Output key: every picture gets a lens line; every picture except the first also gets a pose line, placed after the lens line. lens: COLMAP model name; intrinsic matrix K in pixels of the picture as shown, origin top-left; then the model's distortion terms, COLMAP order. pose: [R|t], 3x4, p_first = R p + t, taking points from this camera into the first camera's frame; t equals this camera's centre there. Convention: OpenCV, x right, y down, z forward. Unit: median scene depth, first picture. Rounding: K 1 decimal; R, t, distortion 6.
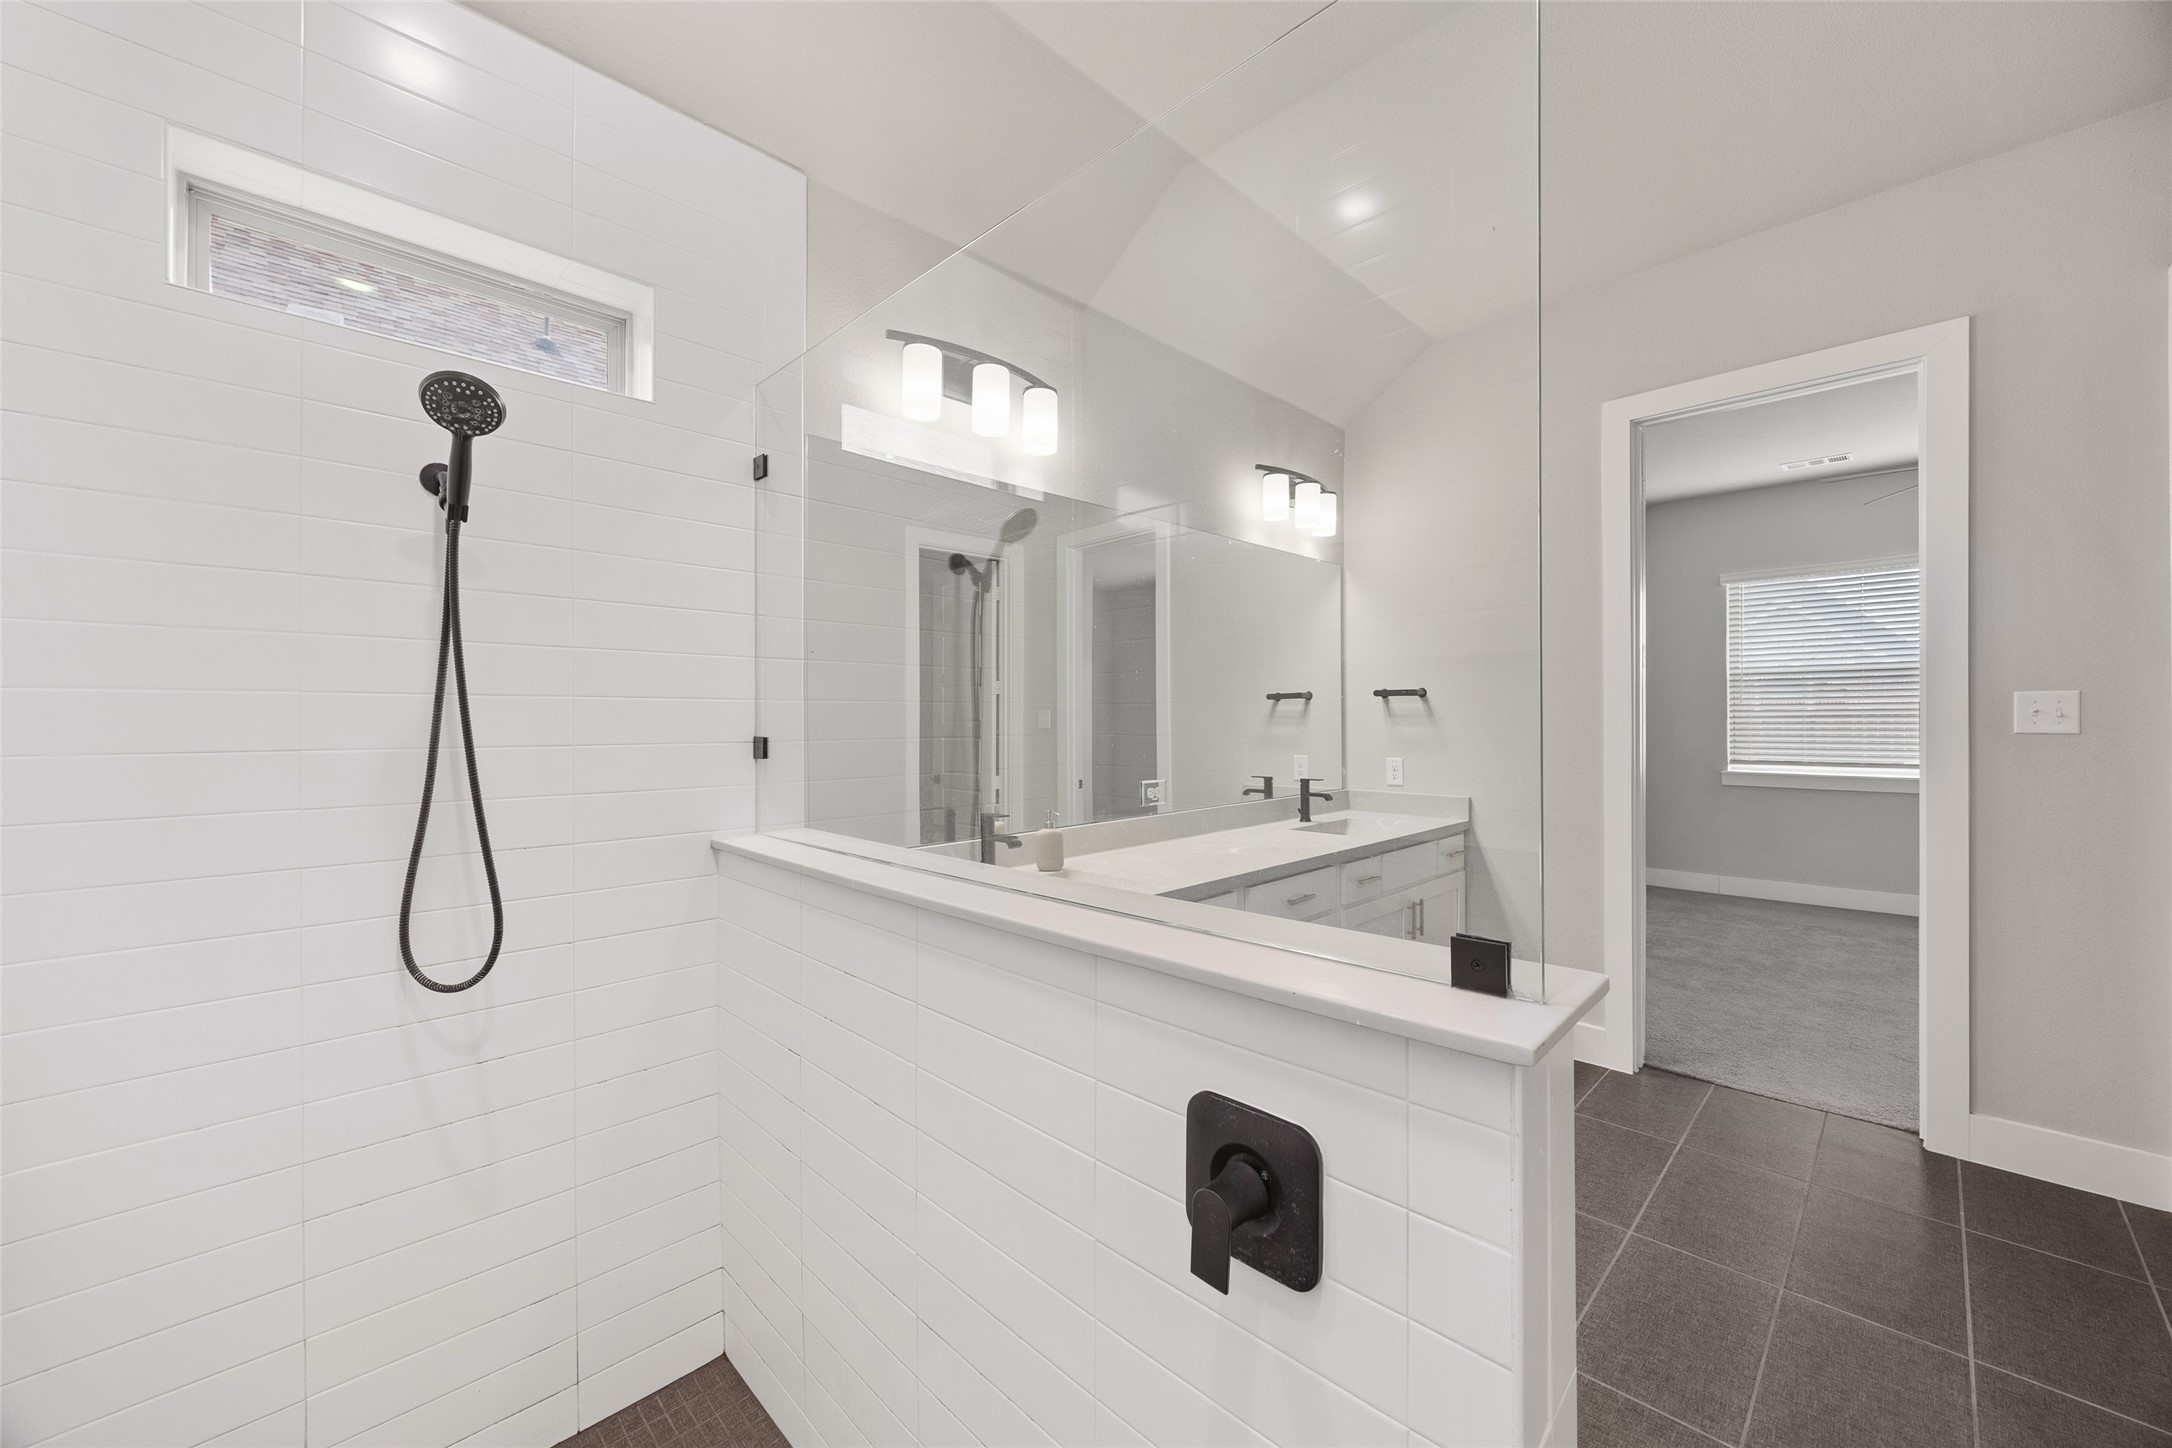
lens RADIAL K [[821.7, 0, 1082.8], [0, 821.7, 729.7], [0, 0, 1]] dist [0.000995, -0.000768]
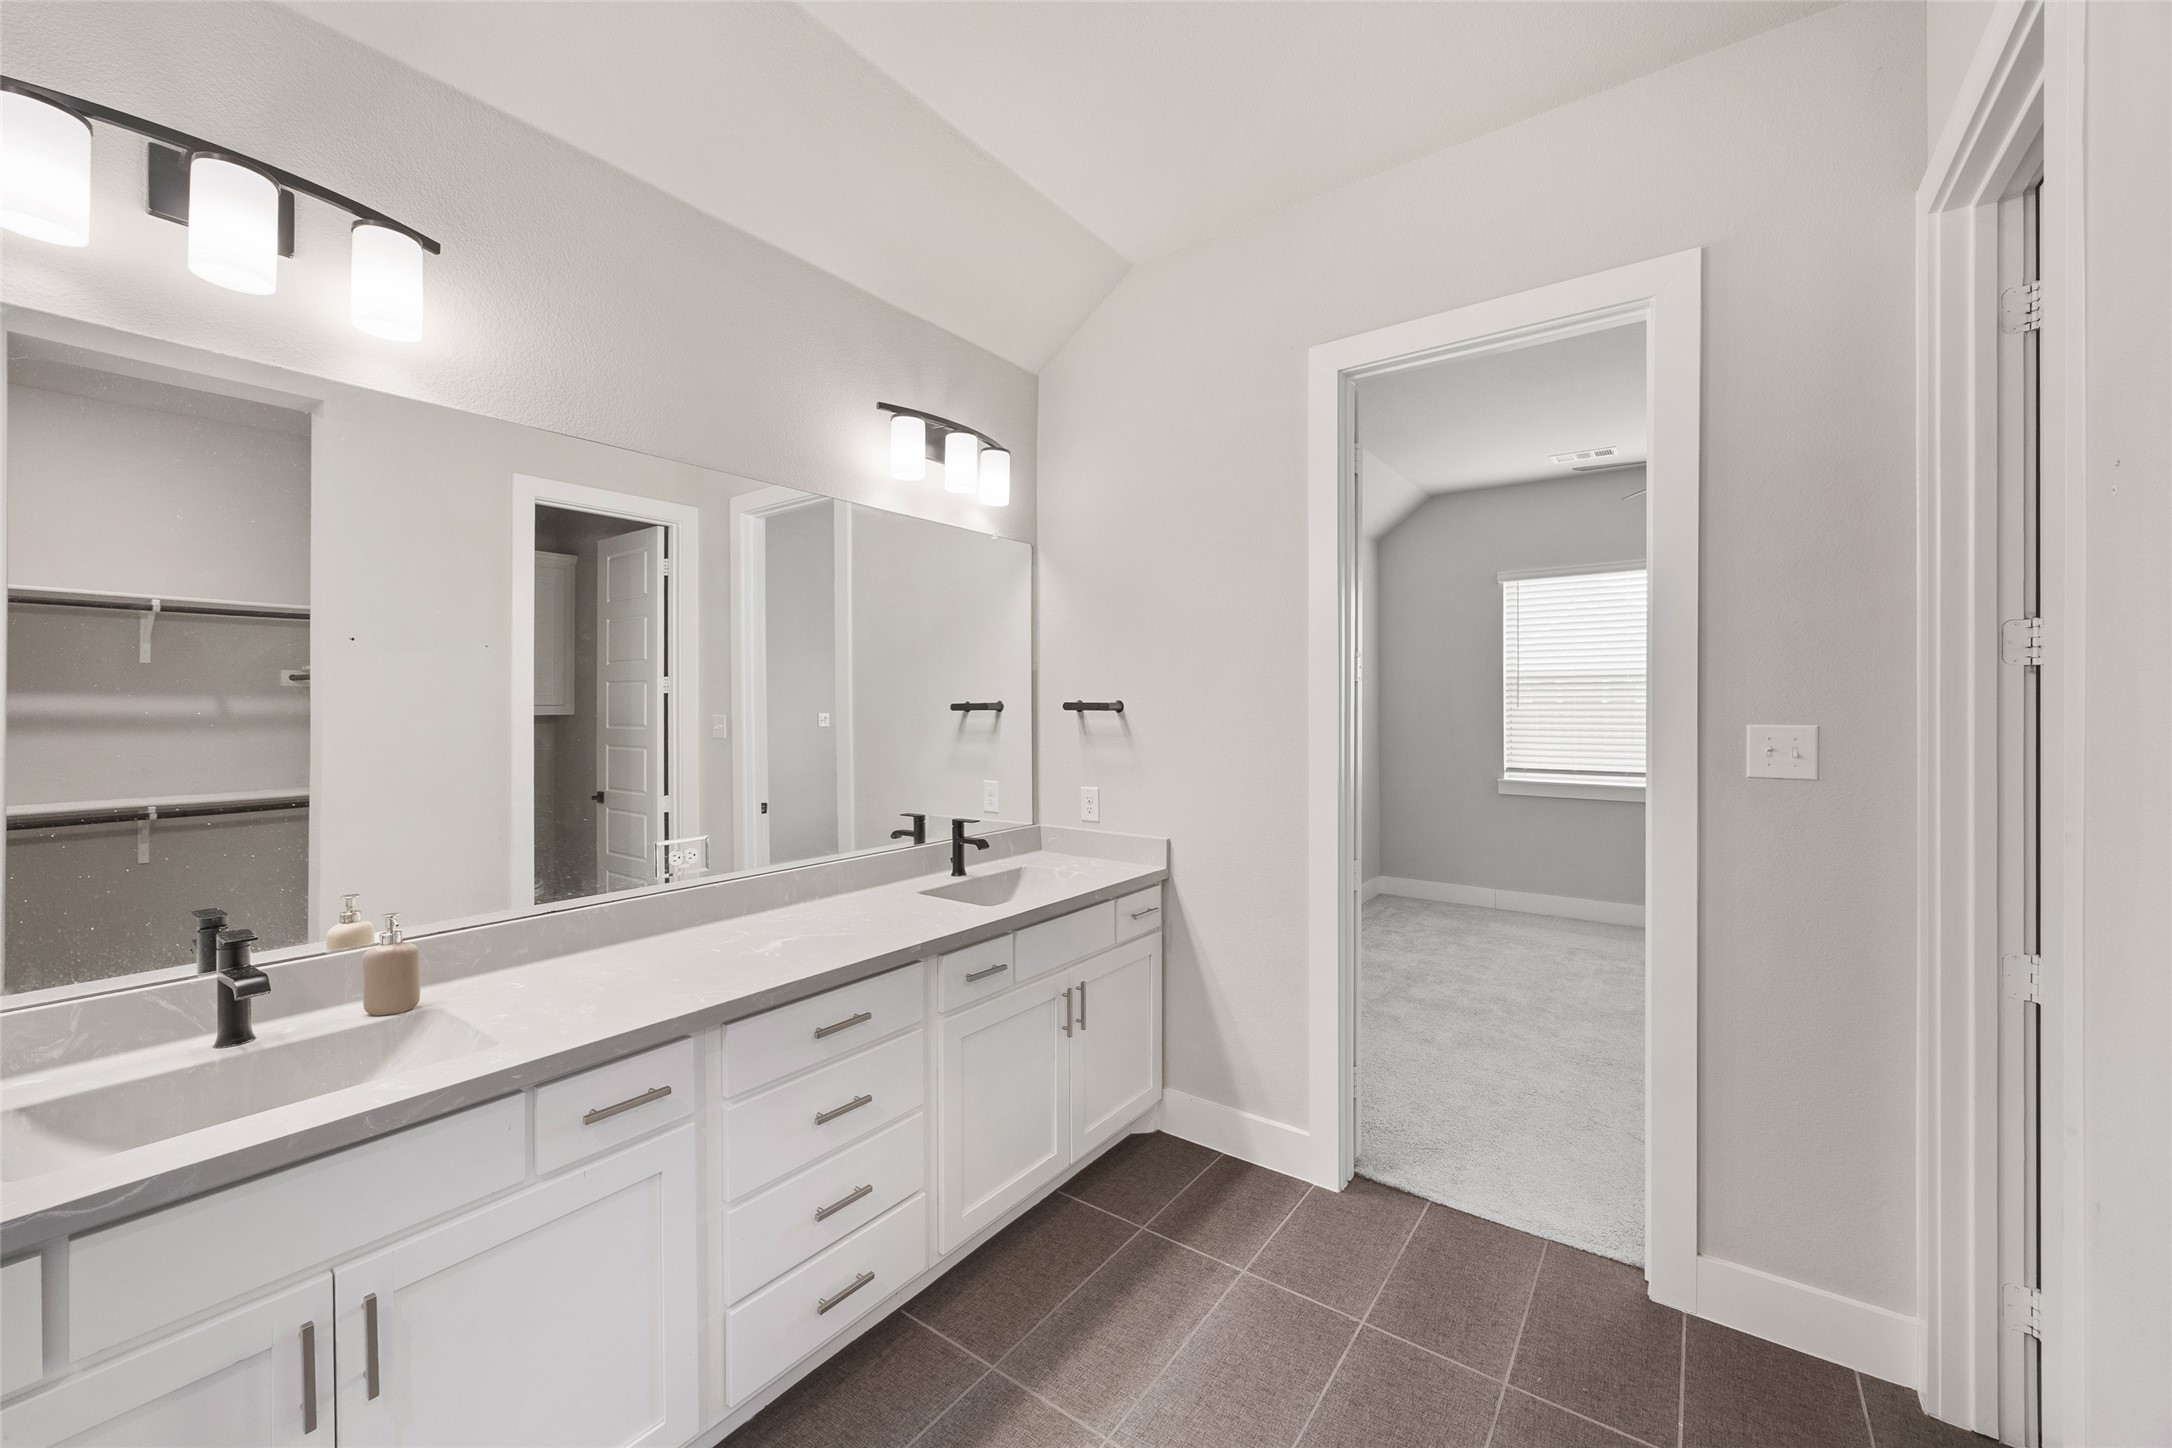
lens RADIAL K [[821.7, 0, 1092.2], [0, 821.7, 716.9], [0, 0, 1]] dist [0.000995, -0.000768]
pose [[0.987834, 0.002683, 0.155490, 0.269488], [-0.003164, 0.999991, 0.002847, -0.037850], [-0.155481, -0.003304, 0.987833, 0.219992]]
